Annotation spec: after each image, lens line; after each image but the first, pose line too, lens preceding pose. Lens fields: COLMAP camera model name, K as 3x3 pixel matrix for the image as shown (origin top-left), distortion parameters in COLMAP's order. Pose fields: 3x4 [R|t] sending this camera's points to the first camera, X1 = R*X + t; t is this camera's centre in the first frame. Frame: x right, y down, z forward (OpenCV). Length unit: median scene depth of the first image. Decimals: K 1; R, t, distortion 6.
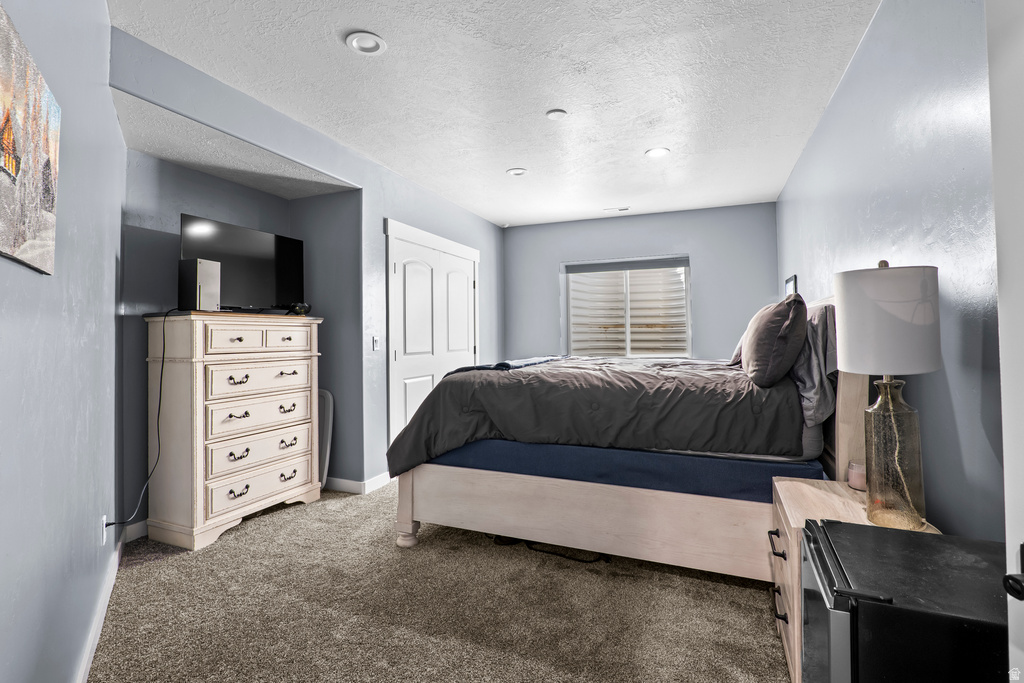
lens RADIAL K [[473.0, 0, 517.8], [0, 473.0, 320.6], [0, 0, 1]] dist [-0.001141, 0.000112]
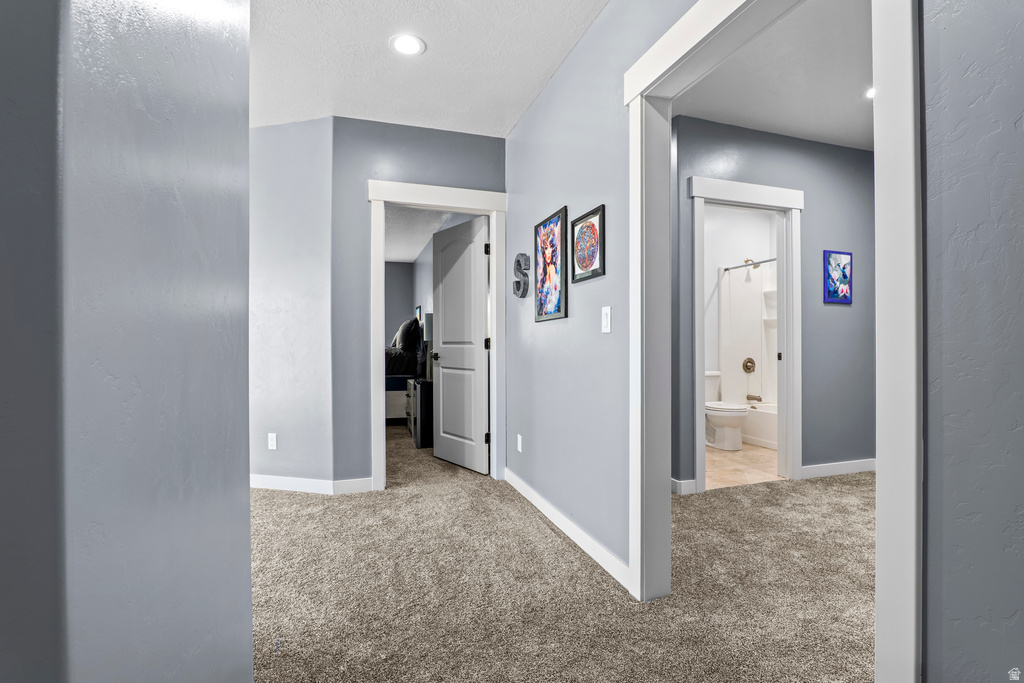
lens RADIAL K [[473.0, 0, 515.0], [0, 473.0, 342.0], [0, 0, 1]] dist [-0.001141, 0.000112]
pose [[0.761078, 0.006657, 0.648626, -0.715604], [-0.023956, 0.999554, 0.017850, 0.023657], [-0.648217, -0.029124, 0.760898, -1.390456]]
